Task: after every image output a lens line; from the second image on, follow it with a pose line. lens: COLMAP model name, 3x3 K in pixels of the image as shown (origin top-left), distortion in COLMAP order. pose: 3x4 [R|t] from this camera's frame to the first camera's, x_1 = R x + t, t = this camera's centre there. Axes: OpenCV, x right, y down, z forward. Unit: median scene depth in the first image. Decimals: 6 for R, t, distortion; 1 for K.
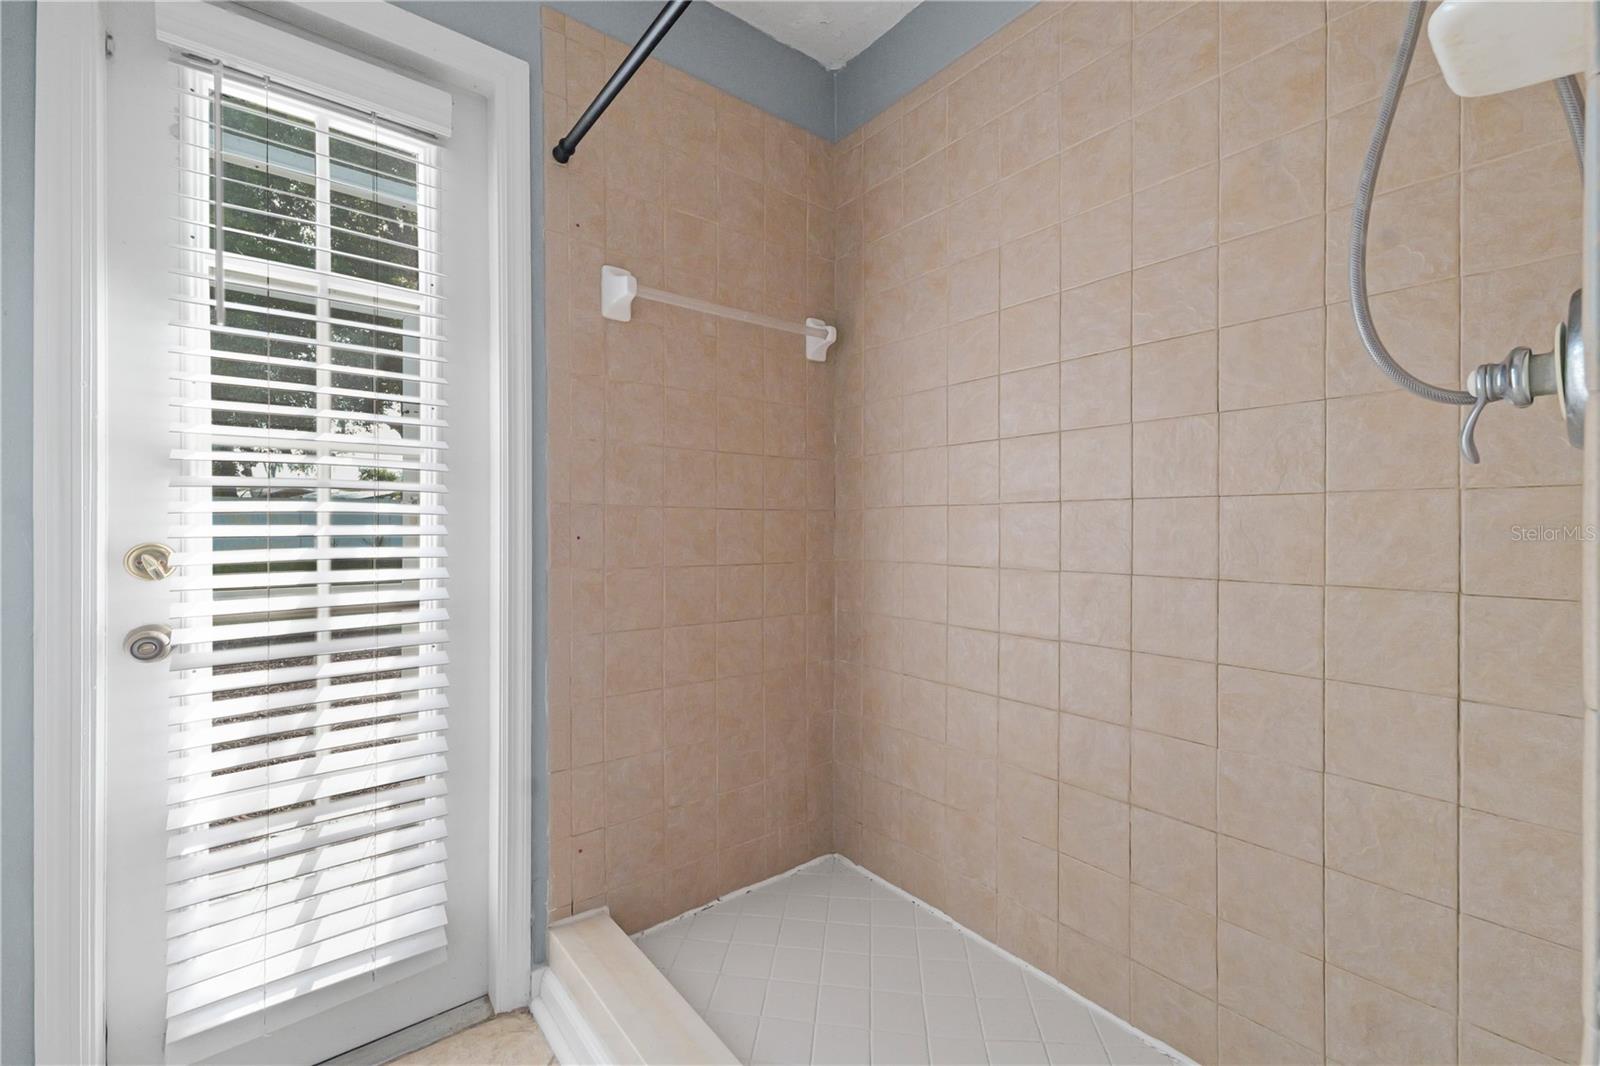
lens RADIAL K [[659.0, 0, 805.9], [0, 659.0, 531.1], [0, 0, 1]] dist [-0.002103, -0.000186]
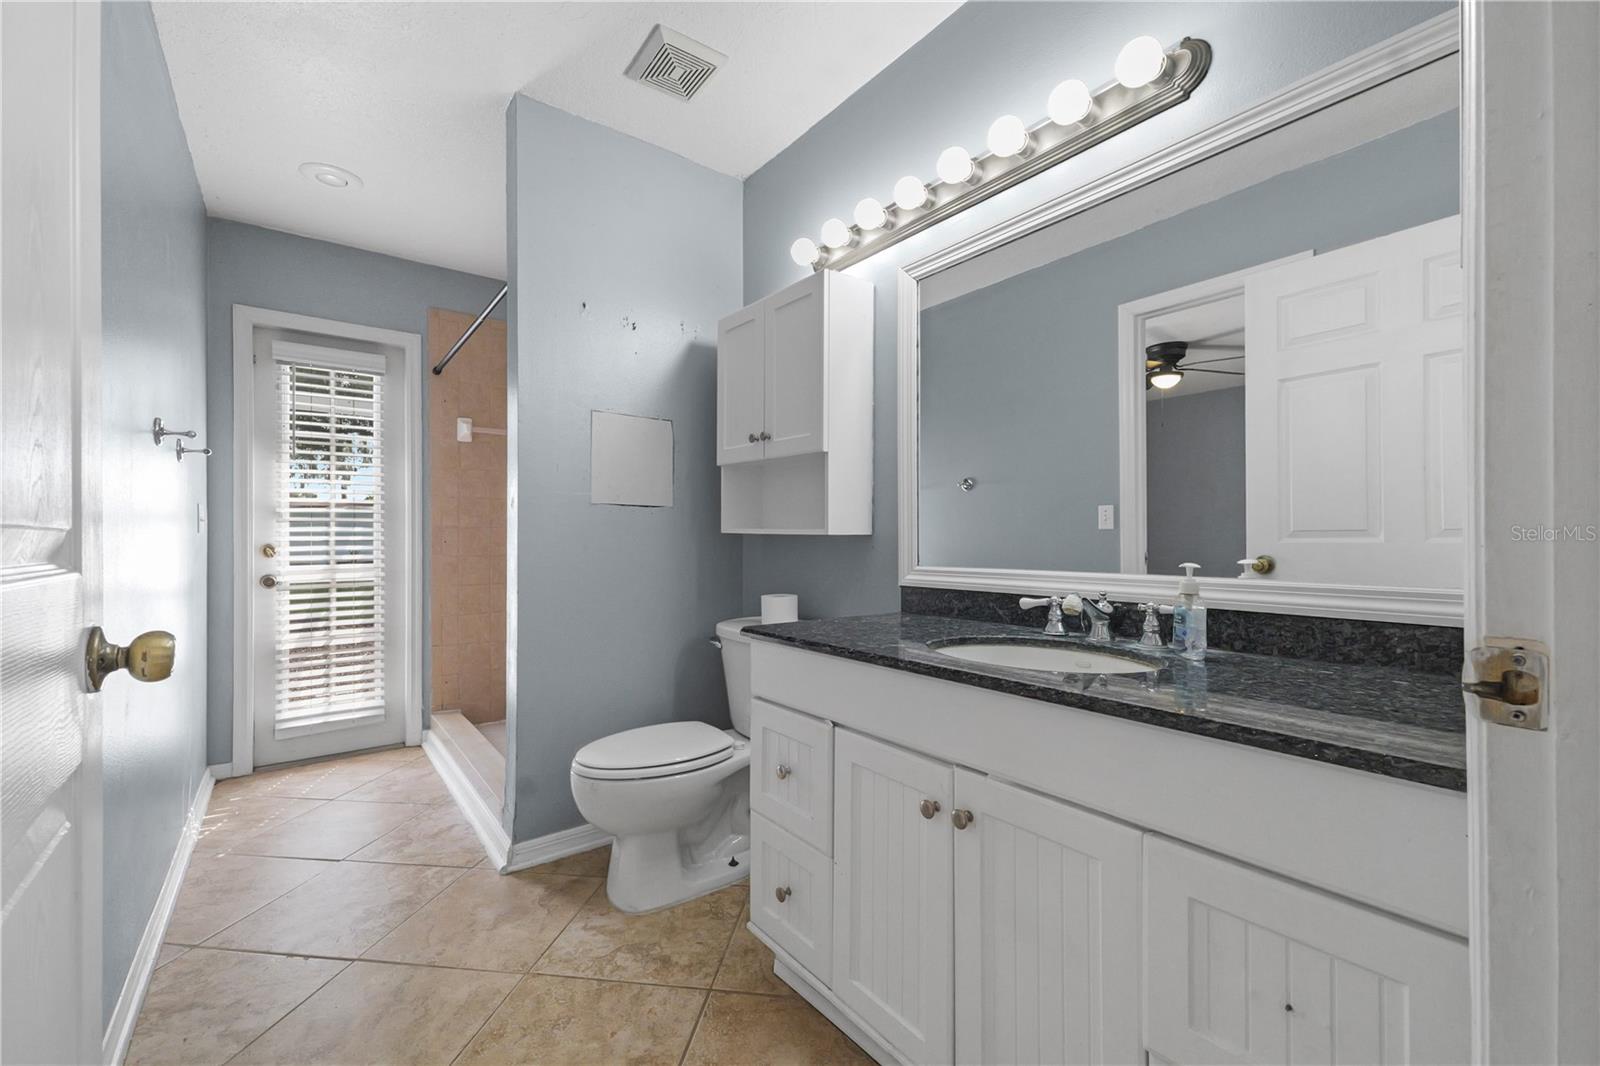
lens RADIAL K [[659.0, 0, 794.6], [0, 659.0, 534.8], [0, 0, 1]] dist [-0.002103, -0.000186]
pose [[0.999406, 0.002724, -0.034360, 1.105625], [-0.002538, 0.999982, 0.005457, -0.033711], [0.034374, -0.005367, 0.999395, -1.438582]]
